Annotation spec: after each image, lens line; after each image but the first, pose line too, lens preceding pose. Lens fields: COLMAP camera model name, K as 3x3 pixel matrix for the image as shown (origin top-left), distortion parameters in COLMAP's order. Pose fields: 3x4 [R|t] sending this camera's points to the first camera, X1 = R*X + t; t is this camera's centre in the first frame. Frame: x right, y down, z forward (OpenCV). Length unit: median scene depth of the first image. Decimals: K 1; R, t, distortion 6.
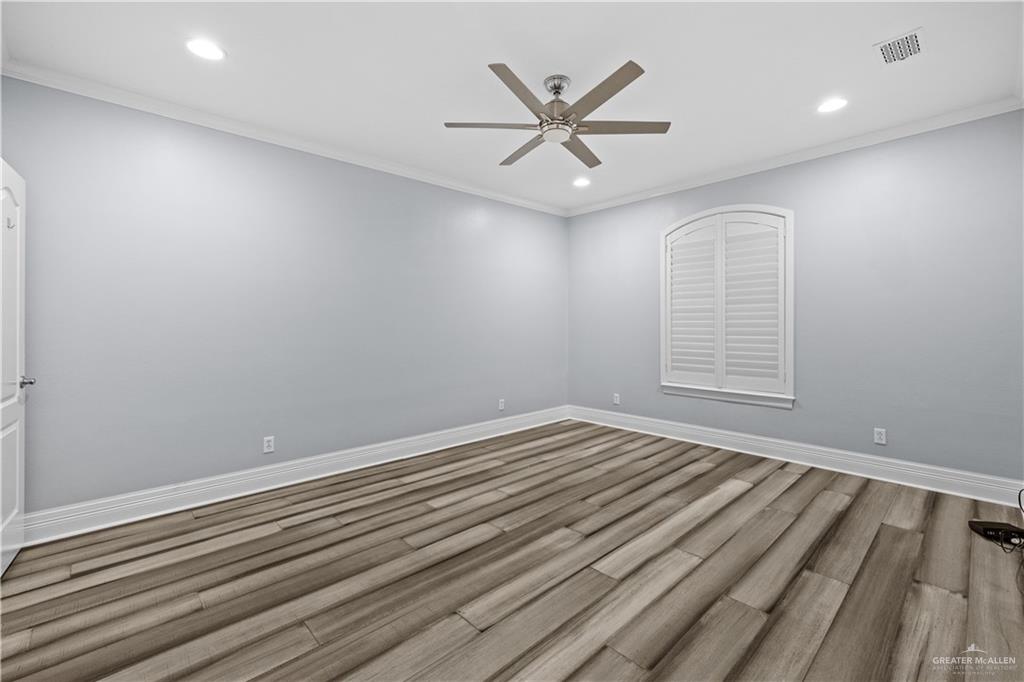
lens RADIAL K [[435.4, 0, 515.1], [0, 435.4, 330.8], [0, 0, 1]] dist [0.001695, -0.000385]
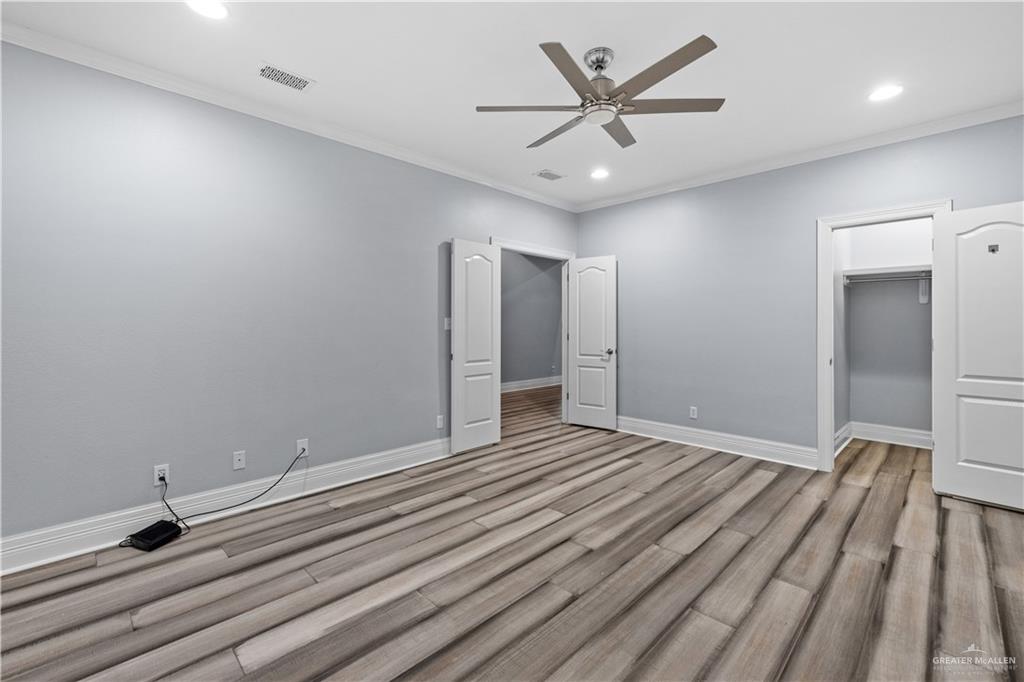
lens RADIAL K [[435.4, 0, 509.9], [0, 435.4, 330.6], [0, 0, 1]] dist [0.001695, -0.000385]
pose [[-0.999622, 0.005674, -0.026903, 0.315401], [0.004809, 0.999473, 0.032101, -0.034598], [0.027071, 0.031959, -0.999123, 1.920850]]
